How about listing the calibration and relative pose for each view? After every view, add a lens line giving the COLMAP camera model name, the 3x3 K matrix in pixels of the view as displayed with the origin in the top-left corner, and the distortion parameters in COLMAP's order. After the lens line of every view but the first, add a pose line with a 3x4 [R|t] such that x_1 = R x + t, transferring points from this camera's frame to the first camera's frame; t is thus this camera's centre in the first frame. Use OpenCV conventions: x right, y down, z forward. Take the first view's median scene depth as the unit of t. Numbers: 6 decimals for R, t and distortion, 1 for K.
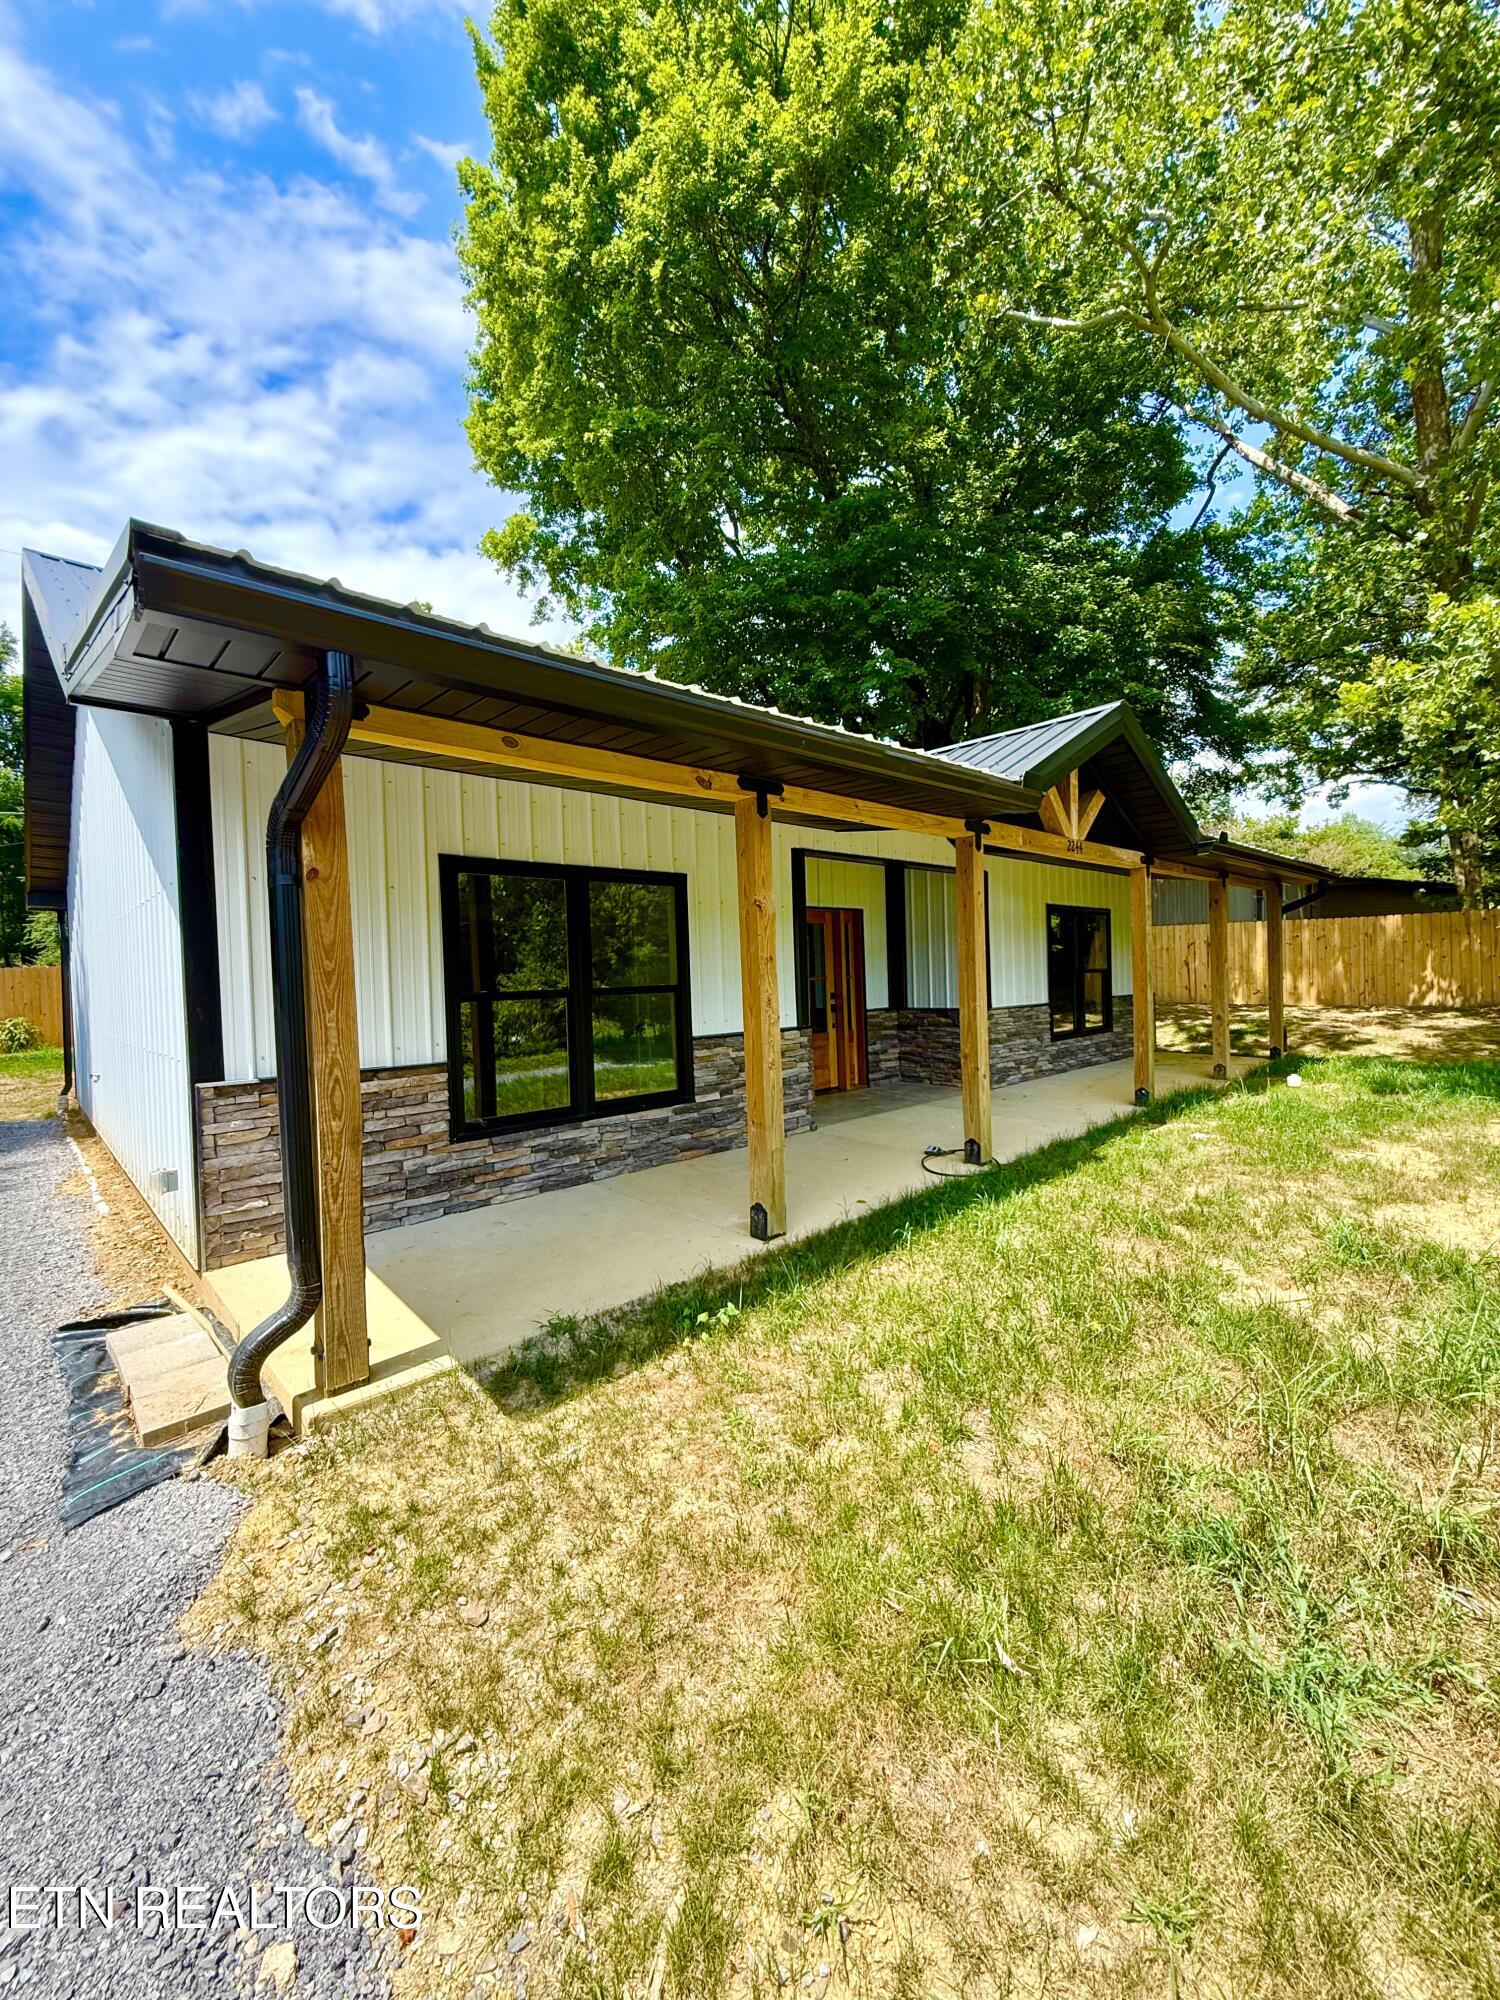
lens RADIAL K [[817.0, 0, 750.4], [0, 817.0, 997.5], [0, 0, 1]] dist [-0.001250, 0.000064]
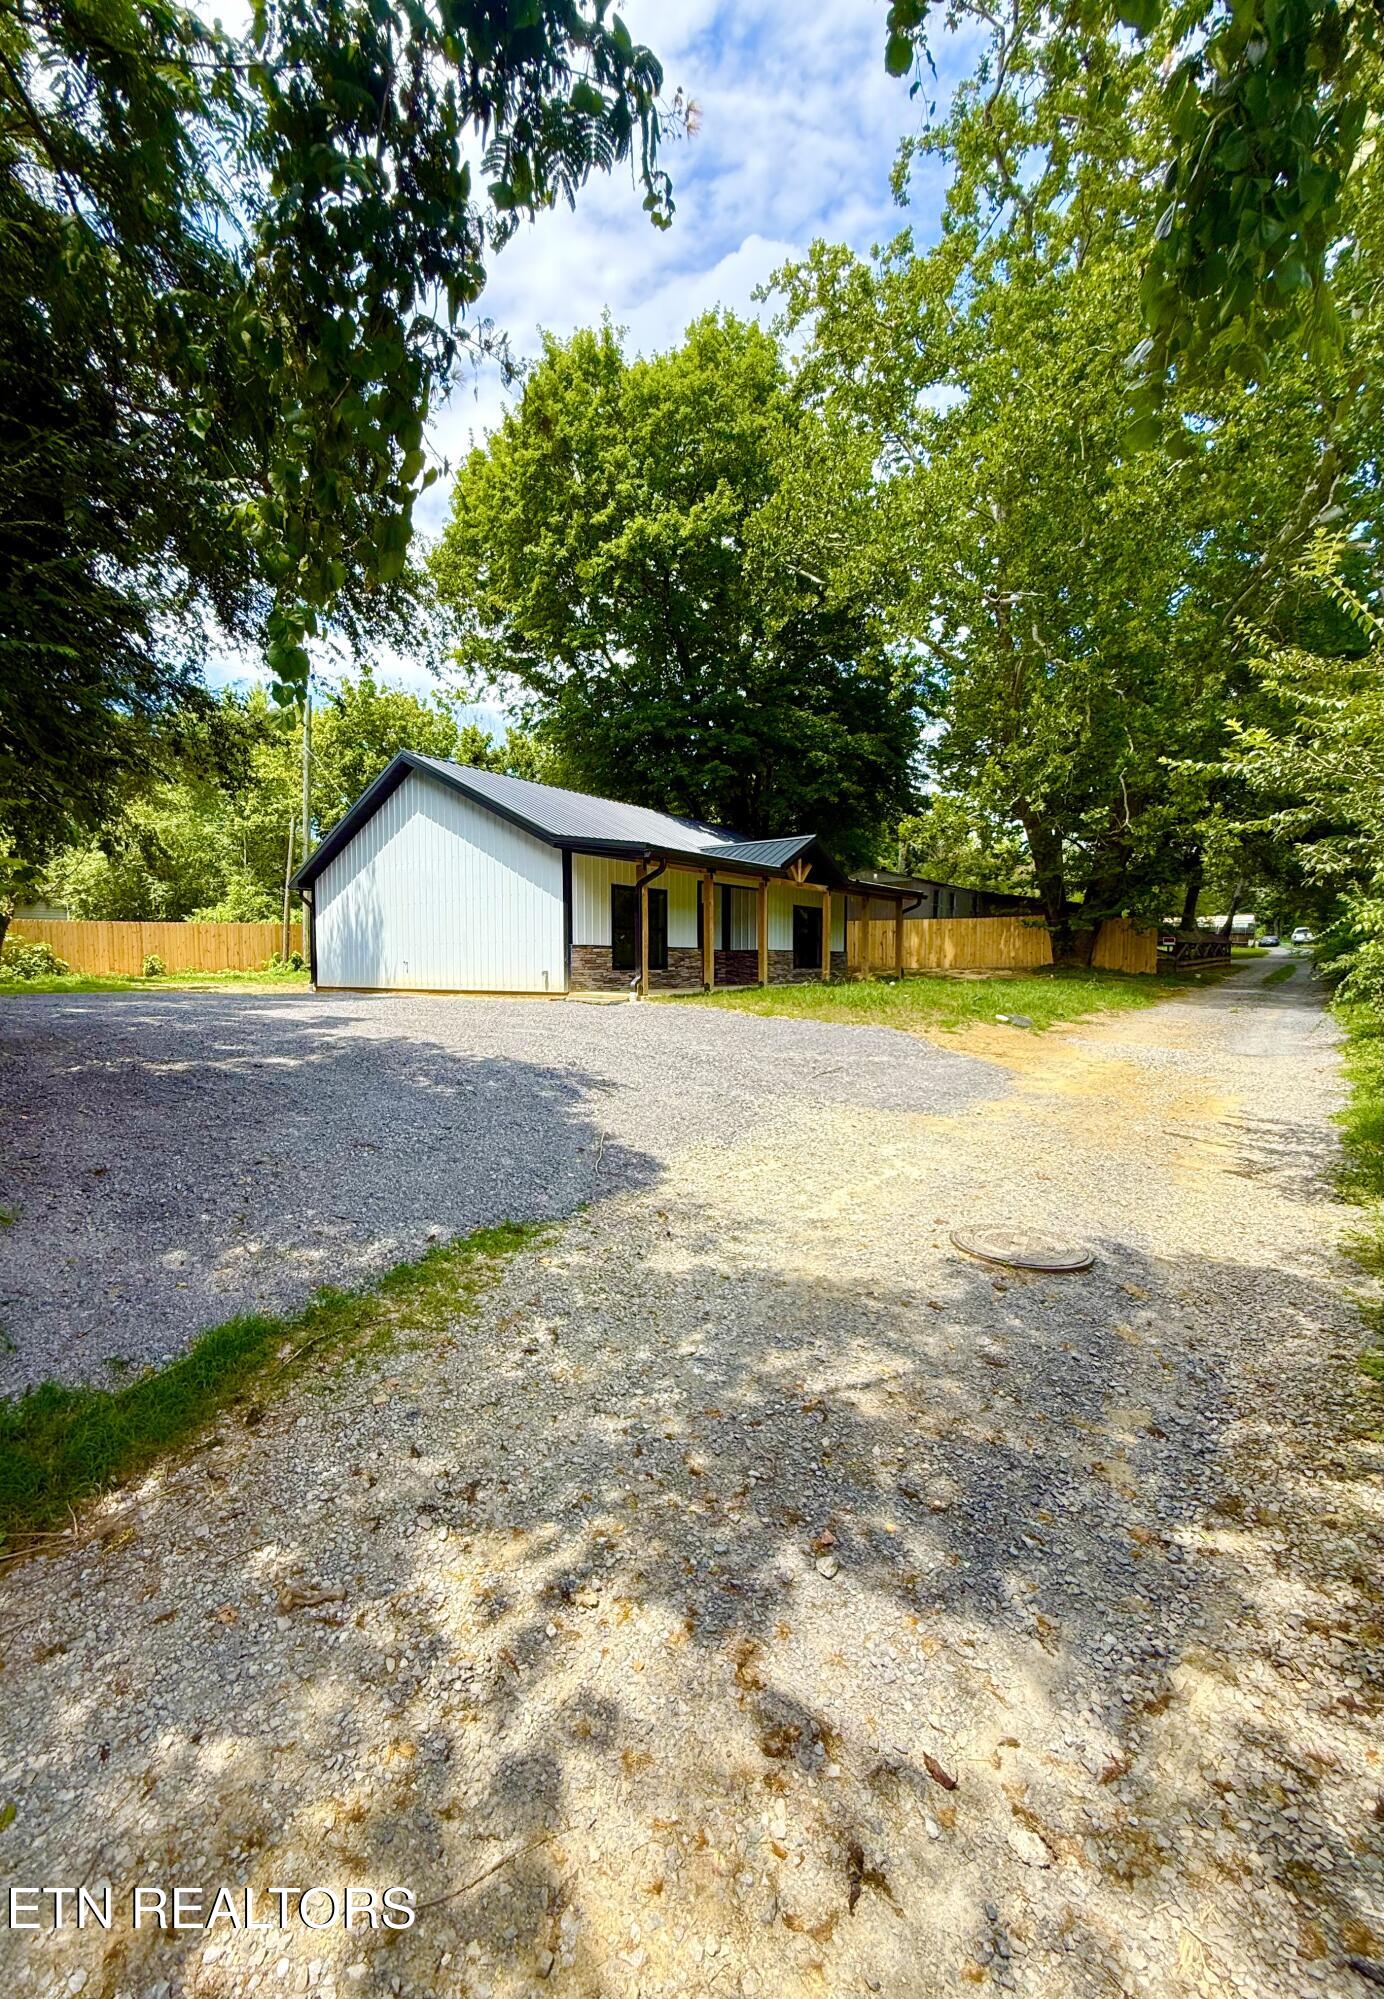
lens RADIAL K [[845.6, 0, 612.3], [0, 845.6, 1010.2], [0, 0, 1]] dist [0.003149, 0.000117]
pose [[0.993302, 0.024511, 0.112917, -0.311581], [-0.027145, 0.999393, 0.021850, 0.109652], [-0.112313, -0.024769, 0.993364, -1.017438]]
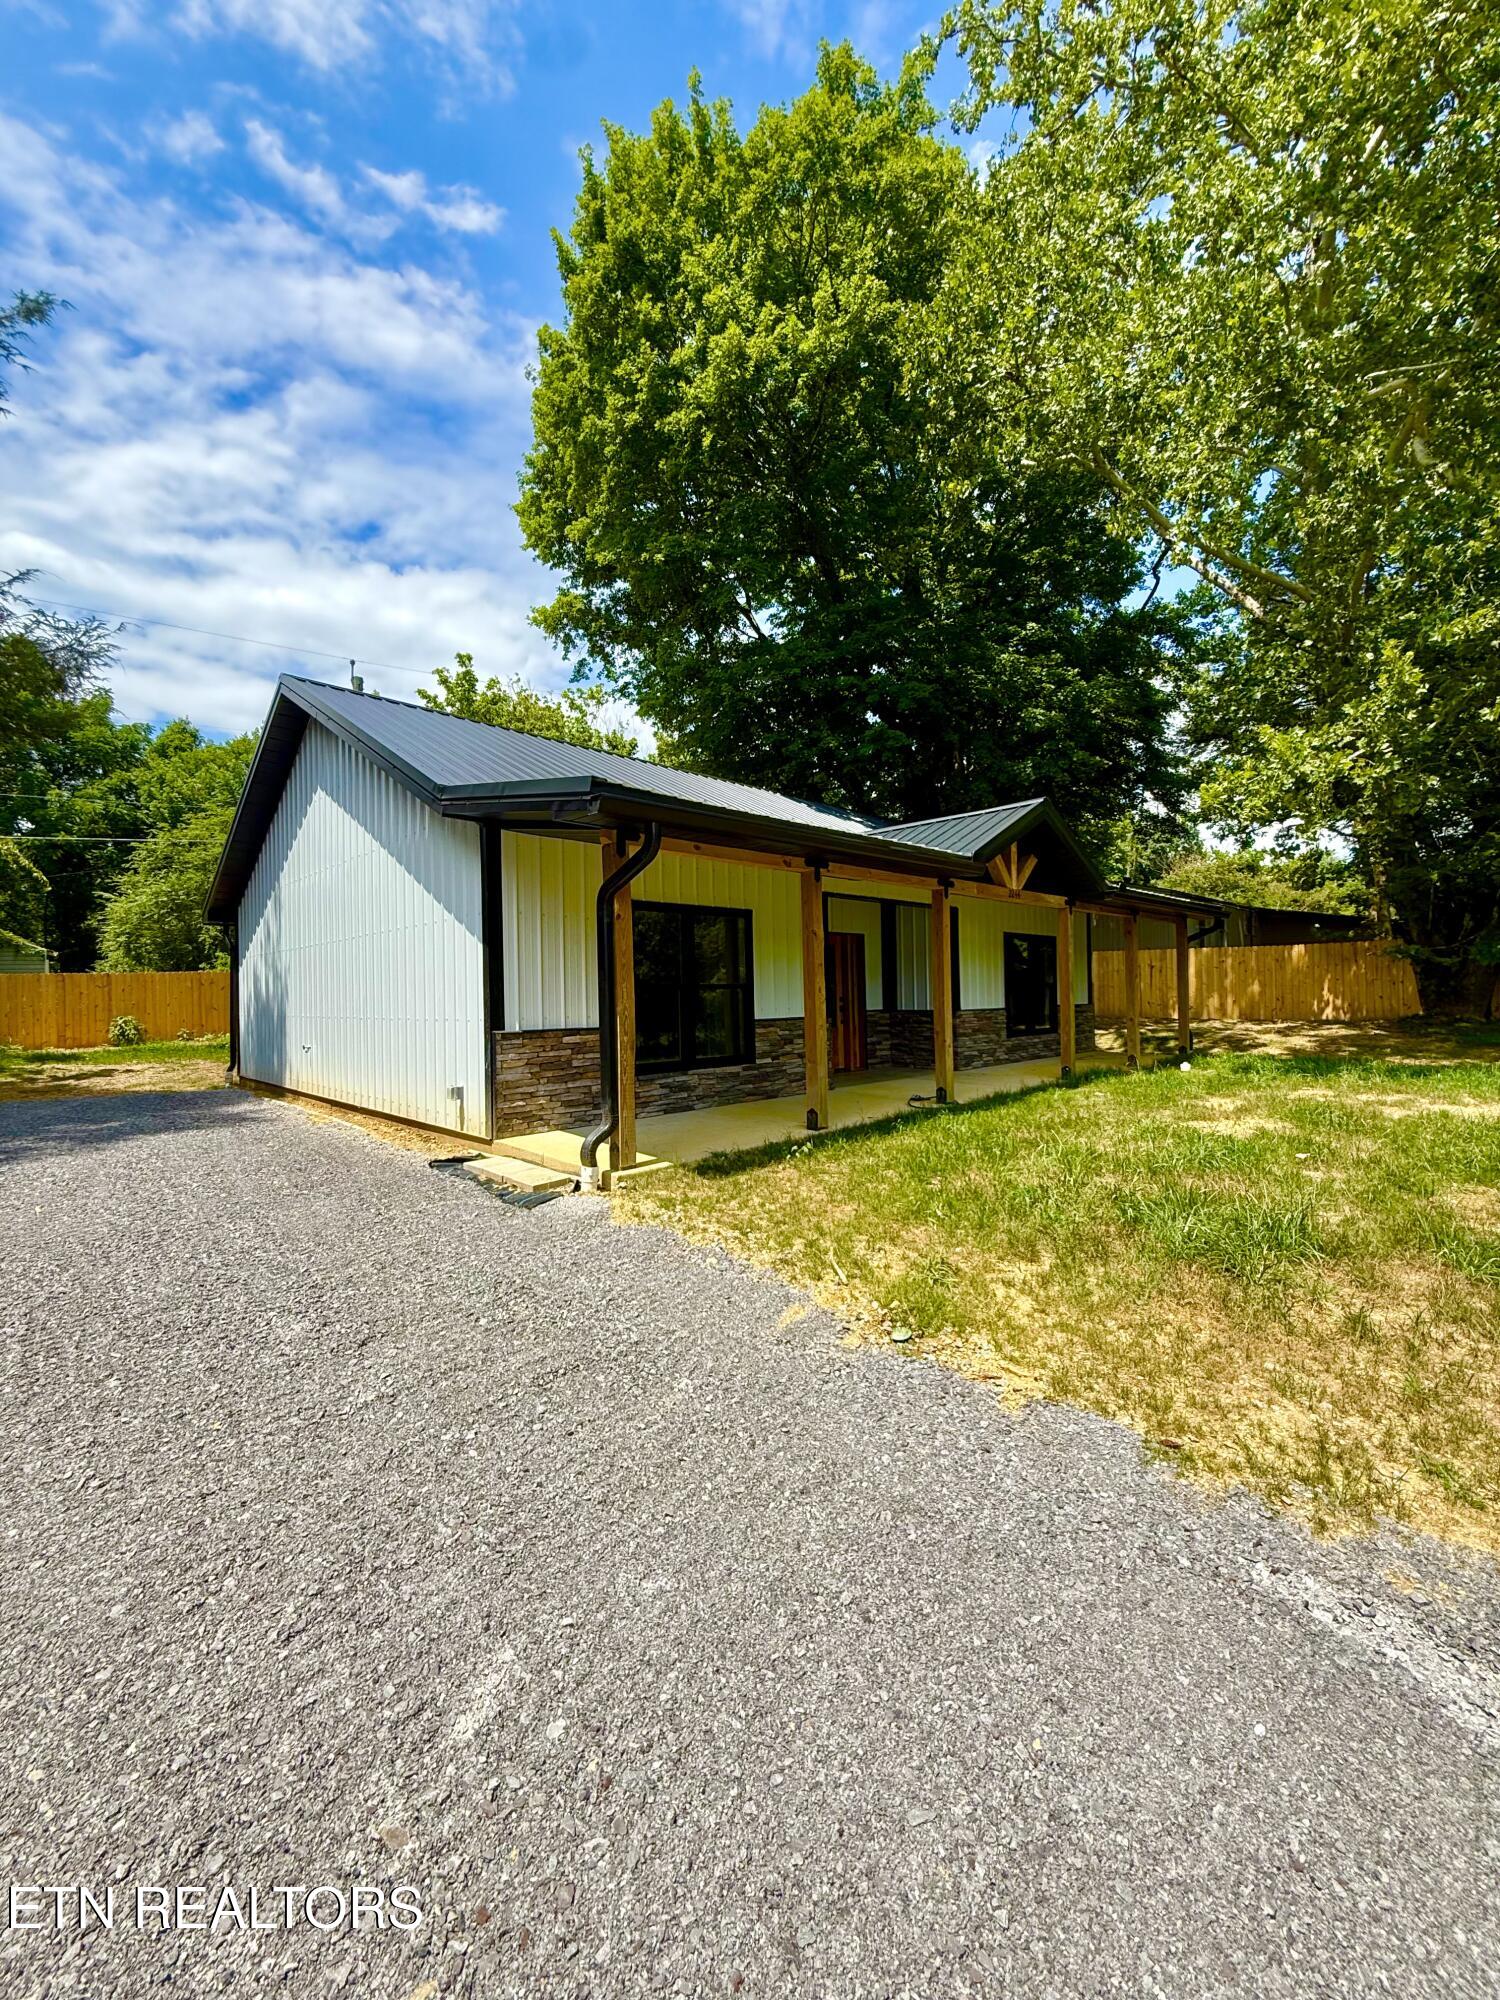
lens RADIAL K [[817.0, 0, 749.4], [0, 817.0, 985.7], [0, 0, 1]] dist [-0.001250, 0.000064]
pose [[0.999770, 0.014180, 0.016104, -0.052924], [-0.013537, 0.999134, -0.039351, 0.022852], [-0.016648, 0.039124, 0.999096, -0.244403]]
